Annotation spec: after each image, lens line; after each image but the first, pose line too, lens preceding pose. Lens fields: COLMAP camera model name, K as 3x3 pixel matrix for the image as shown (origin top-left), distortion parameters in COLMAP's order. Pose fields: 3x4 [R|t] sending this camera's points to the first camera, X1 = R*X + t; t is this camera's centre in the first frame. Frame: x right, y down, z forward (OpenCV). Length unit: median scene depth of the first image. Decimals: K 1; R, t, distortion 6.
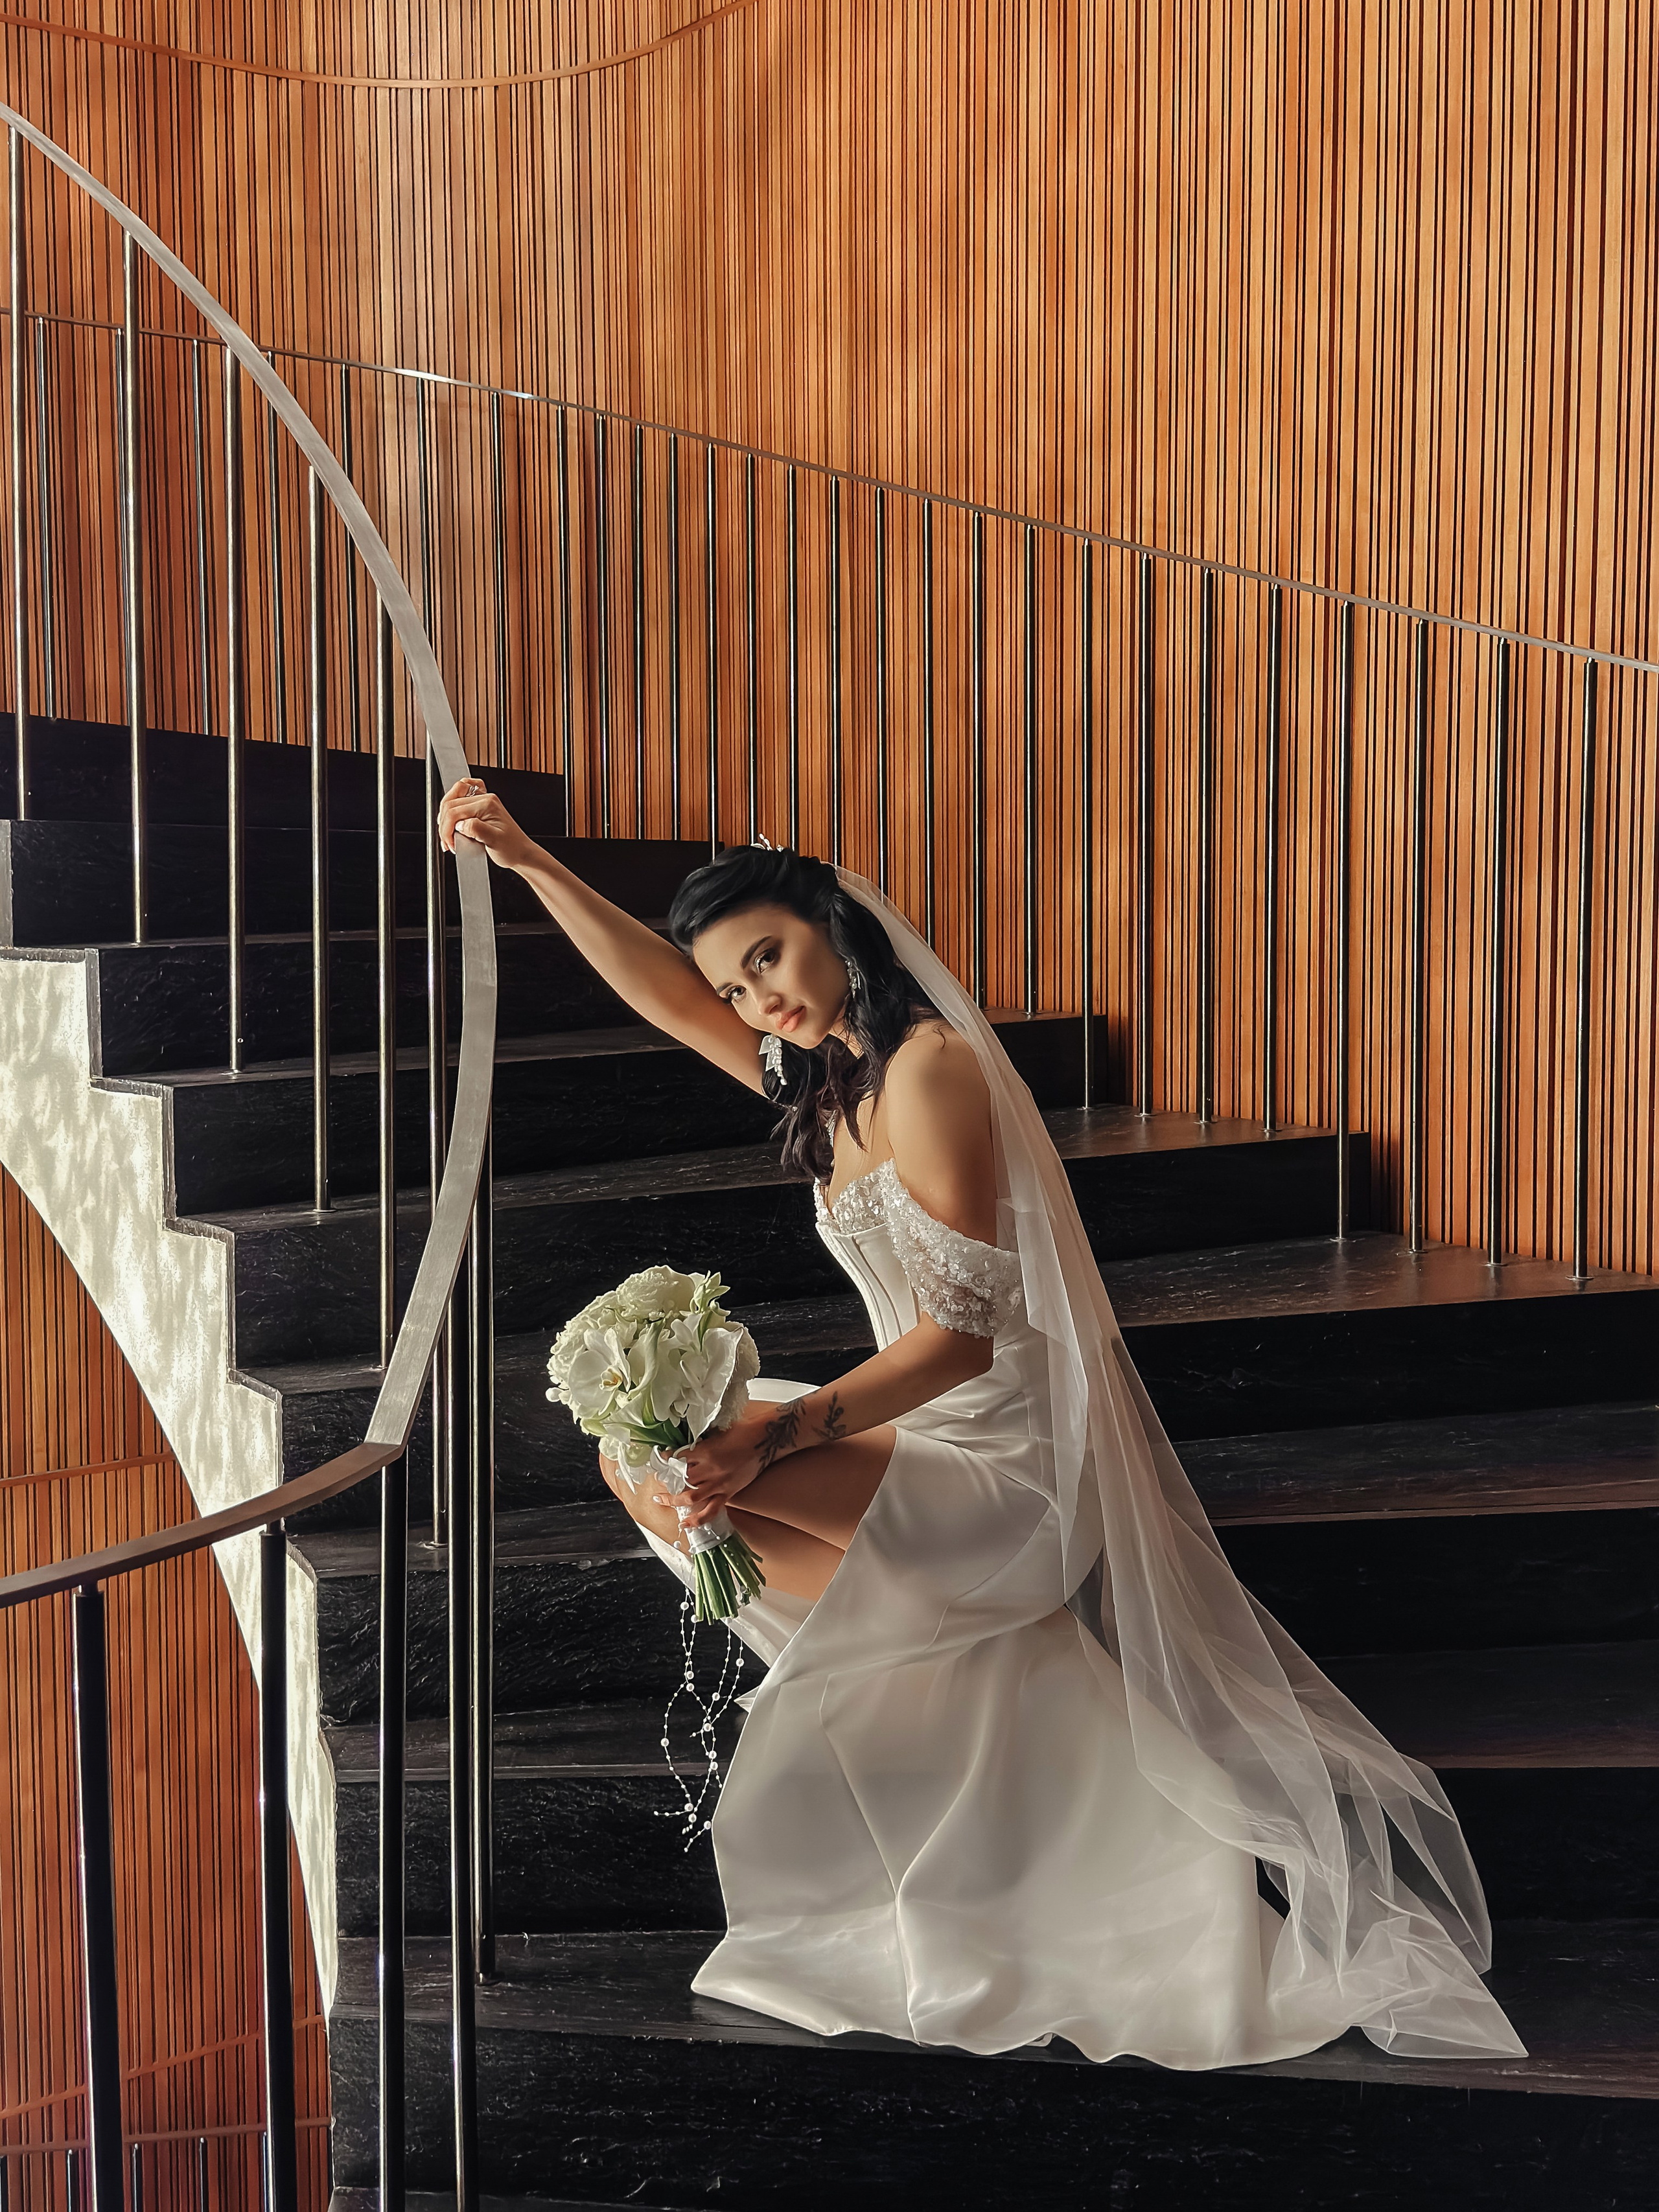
lens RADIAL K [[2300.8, 0, 829.6], [0, 2300.8, 1103.3], [0, 0, 1]] dist [-0.011349, 0.000000]
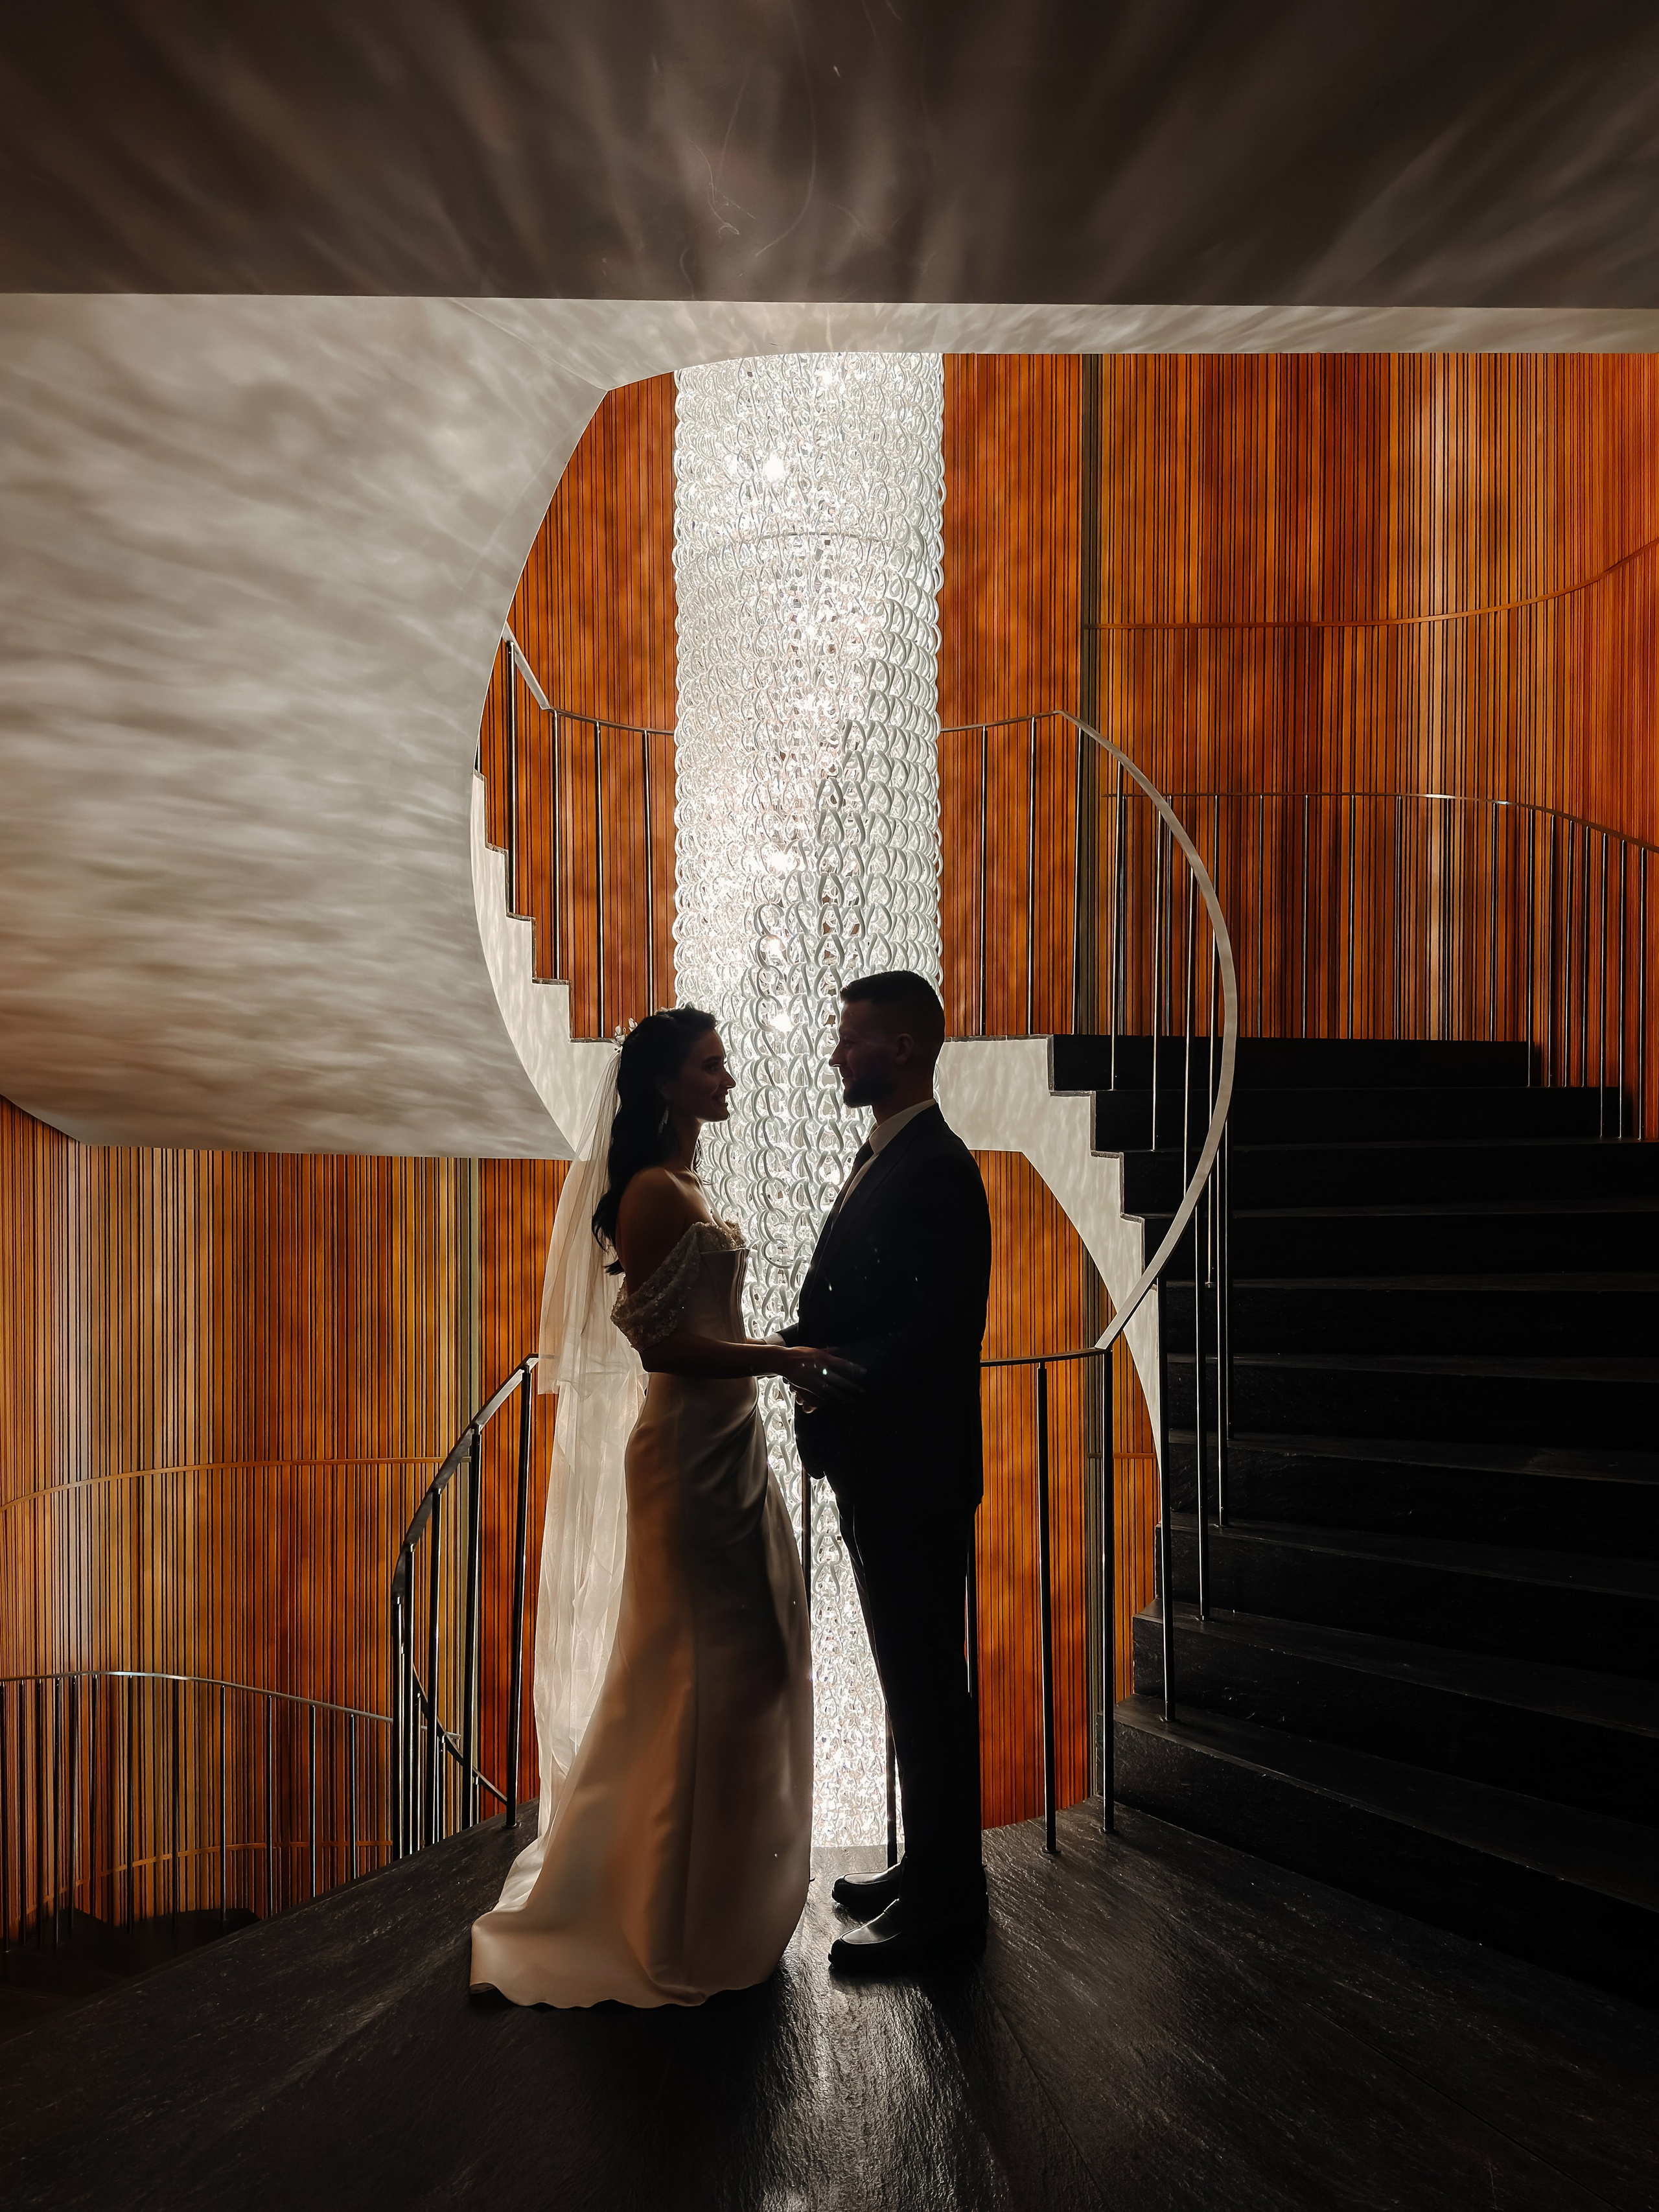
lens RADIAL K [[1998.8, 0, 829.5], [0, 1998.8, 1112.4], [0, 0, 1]] dist [-0.000884, -0.000318]
pose [[0.796605, 0.005074, -0.604479, 0.322039], [-0.057029, 0.996136, -0.066794, 0.019292], [0.601804, 0.087681, 0.793816, -0.347831]]
